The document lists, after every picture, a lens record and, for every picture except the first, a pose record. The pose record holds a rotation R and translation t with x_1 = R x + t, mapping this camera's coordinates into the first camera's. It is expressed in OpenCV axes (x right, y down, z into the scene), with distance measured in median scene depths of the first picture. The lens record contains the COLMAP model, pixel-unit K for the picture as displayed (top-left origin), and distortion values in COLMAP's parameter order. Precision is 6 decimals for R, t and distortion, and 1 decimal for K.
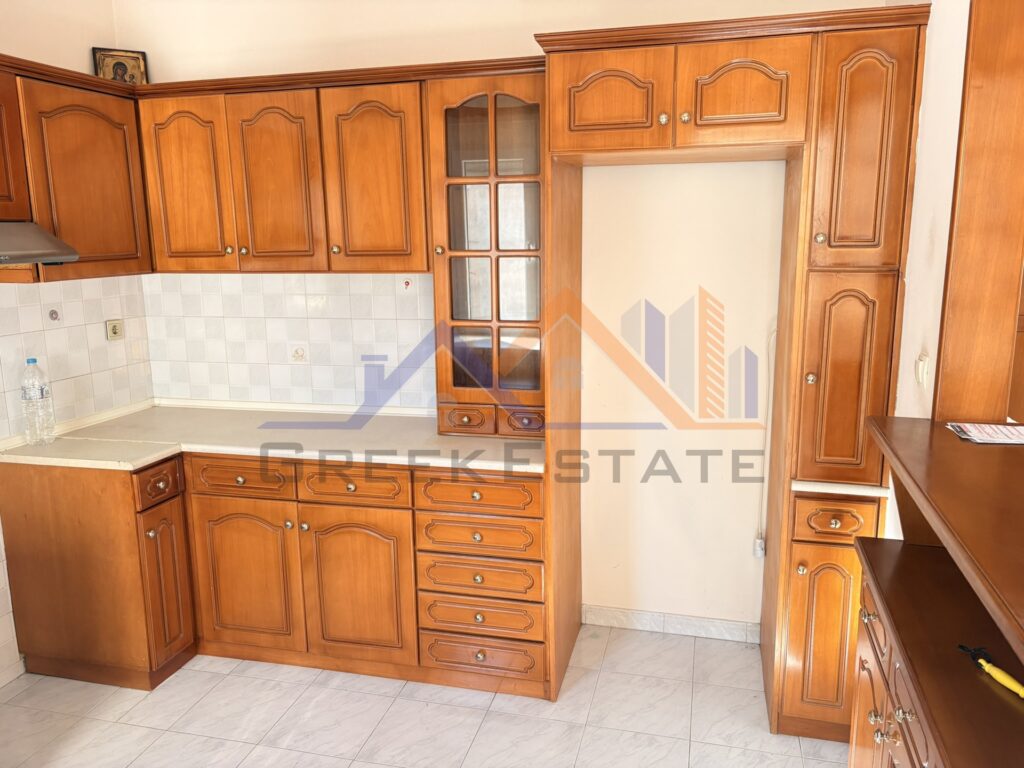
lens RADIAL K [[774.3, 0, 510.7], [0, 774.3, 385.9], [0, 0, 1]] dist [0.050168, -0.049446]
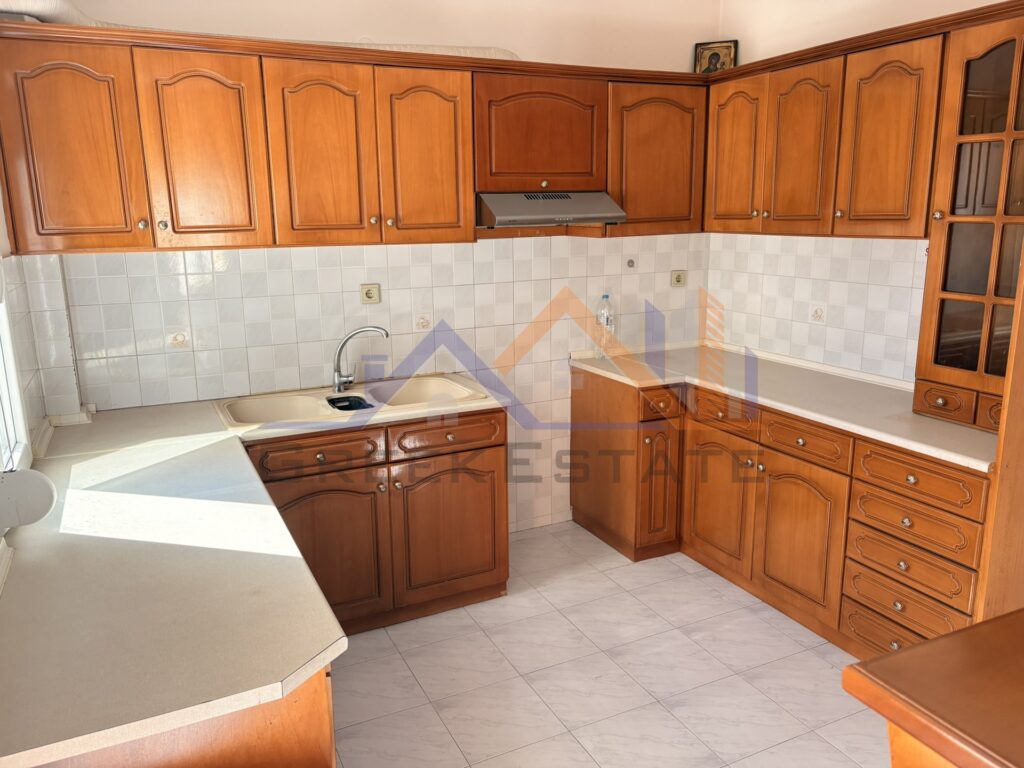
lens RADIAL K [[774.3, 0, 515.7], [0, 774.3, 387.2], [0, 0, 1]] dist [0.050168, -0.049446]
pose [[0.651815, 0.177691, -0.737267, 0.299309], [-0.141027, 0.983607, 0.112381, -0.006177], [0.745150, 0.030723, 0.666189, 0.004014]]
